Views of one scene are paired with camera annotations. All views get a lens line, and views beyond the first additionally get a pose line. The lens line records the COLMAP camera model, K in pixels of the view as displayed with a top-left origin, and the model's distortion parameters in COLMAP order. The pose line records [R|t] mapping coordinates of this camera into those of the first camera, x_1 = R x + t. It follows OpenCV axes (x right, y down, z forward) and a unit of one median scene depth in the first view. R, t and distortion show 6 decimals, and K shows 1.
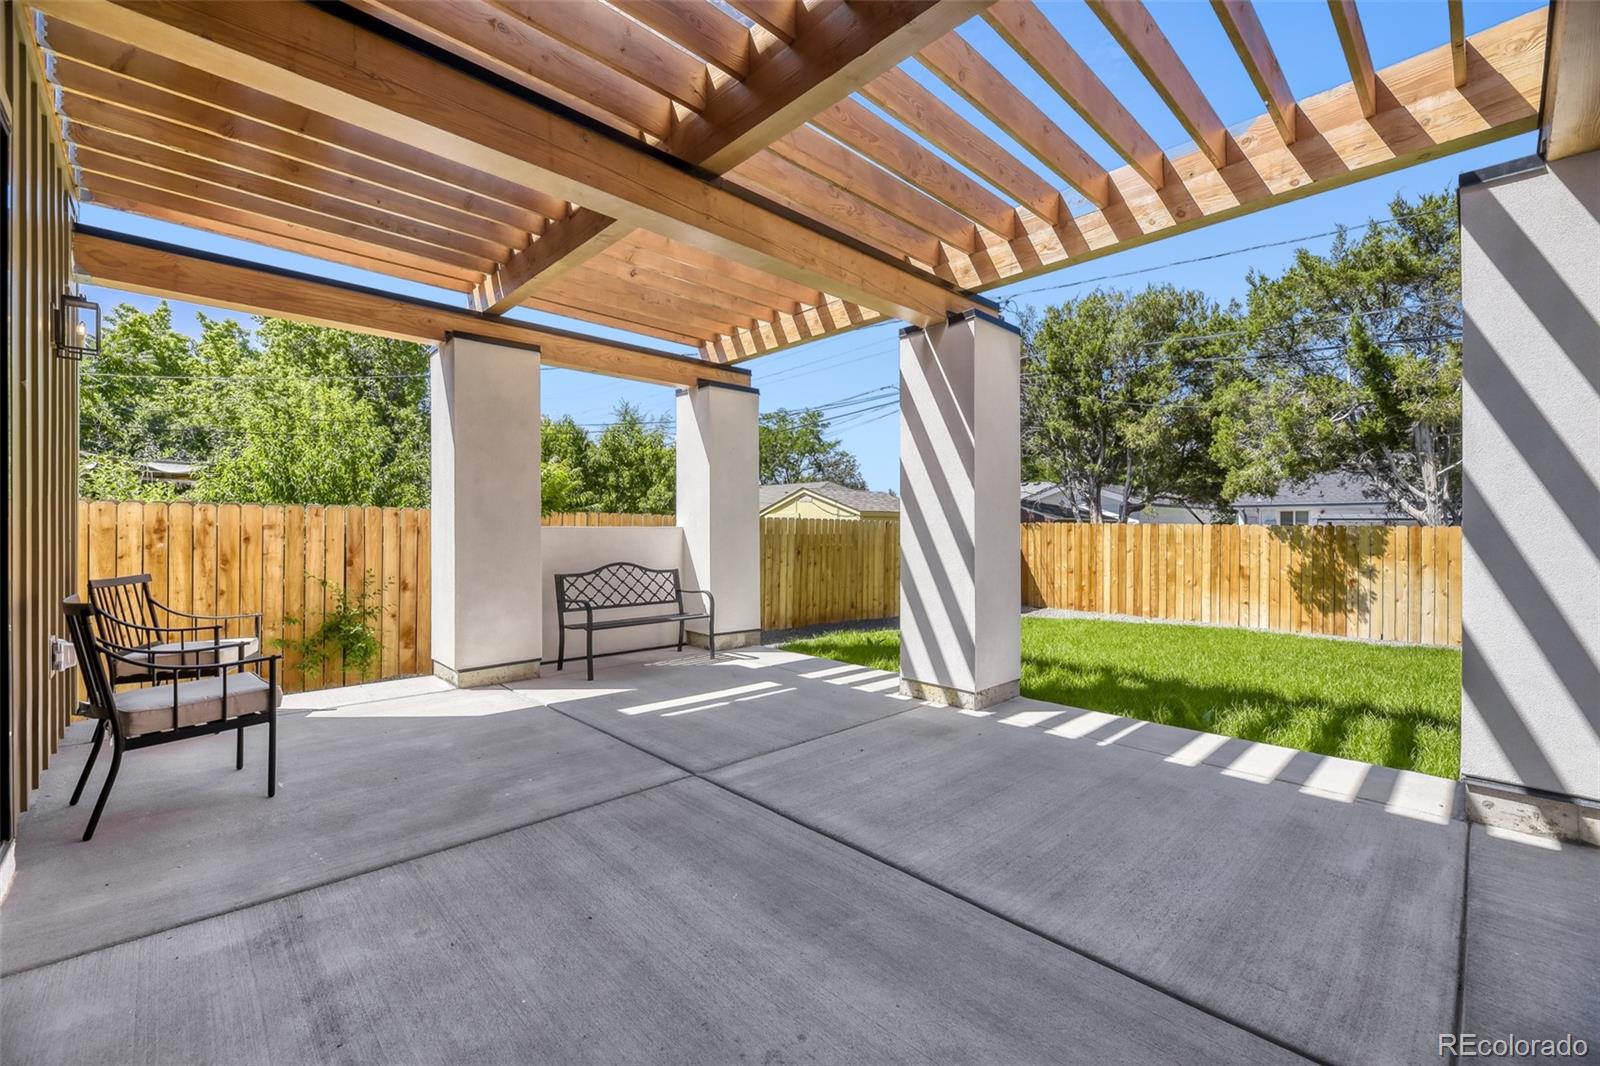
lens RADIAL K [[656.0, 0, 792.3], [0, 656.0, 528.7], [0, 0, 1]] dist [-0.001714, -0.000376]
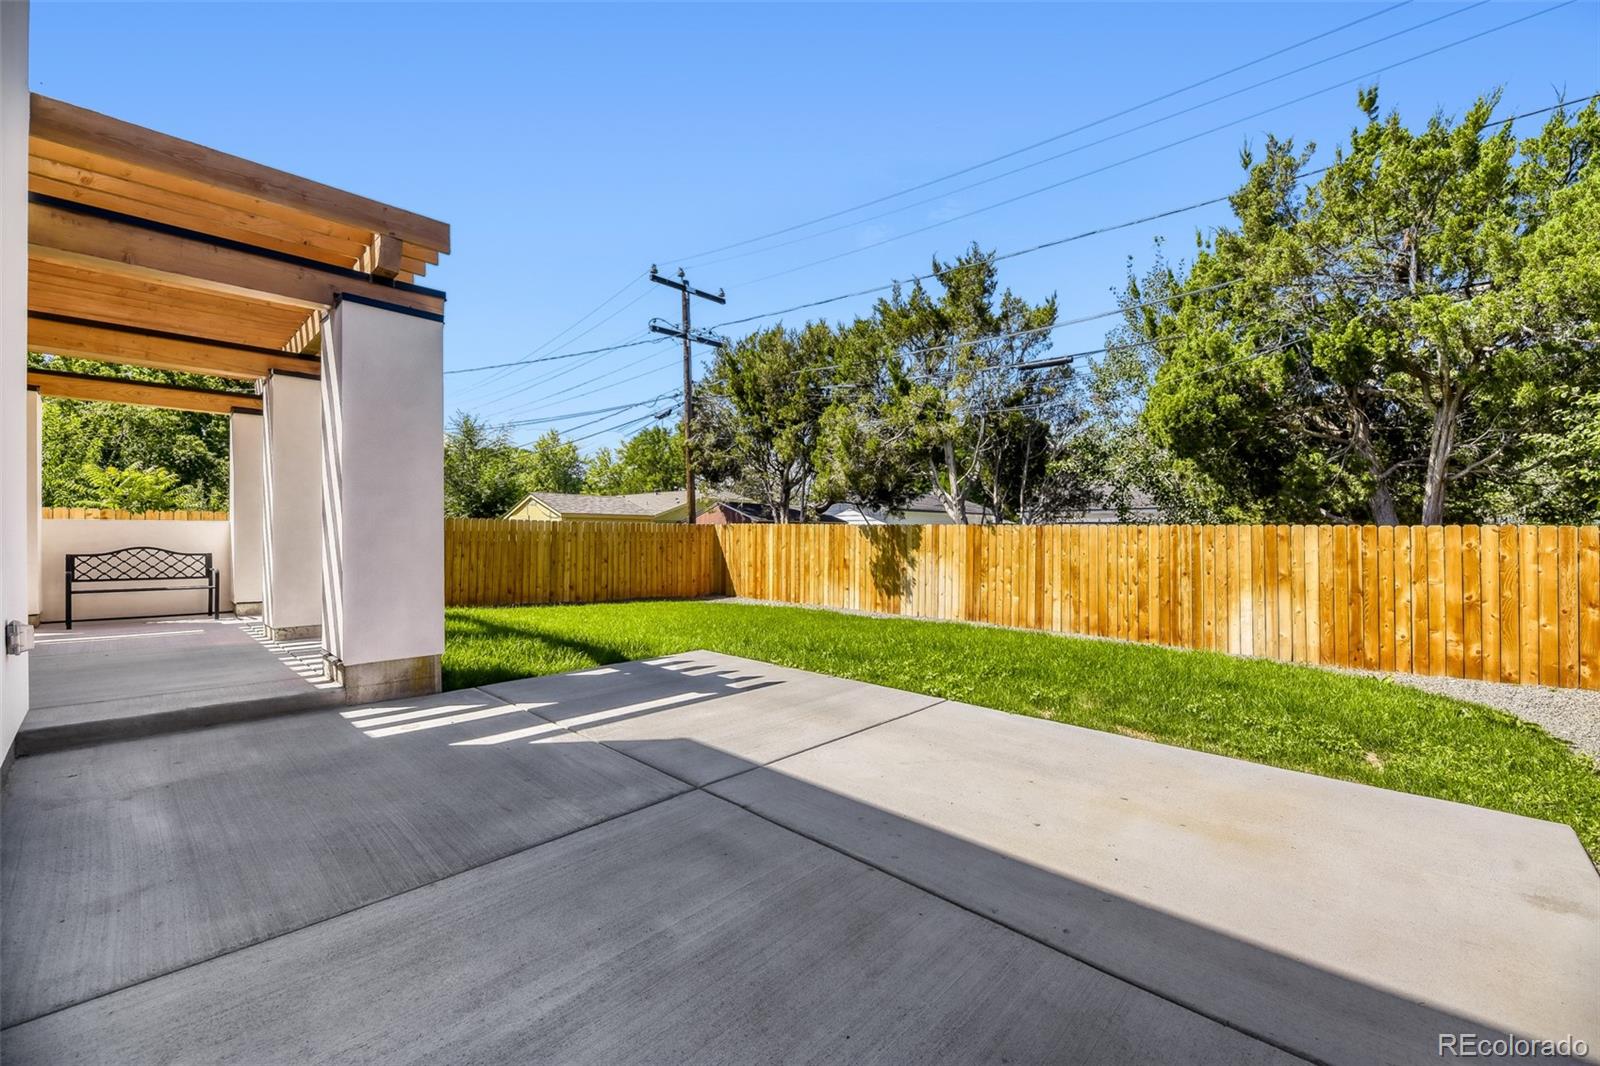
lens RADIAL K [[656.0, 0, 792.3], [0, 656.0, 528.7], [0, 0, 1]] dist [-0.001714, -0.000376]
pose [[0.999210, 0.001518, 0.039703, 0.575176], [-0.001135, 0.999953, -0.009675, 0.014761], [-0.039716, 0.009623, 0.999165, -0.219192]]
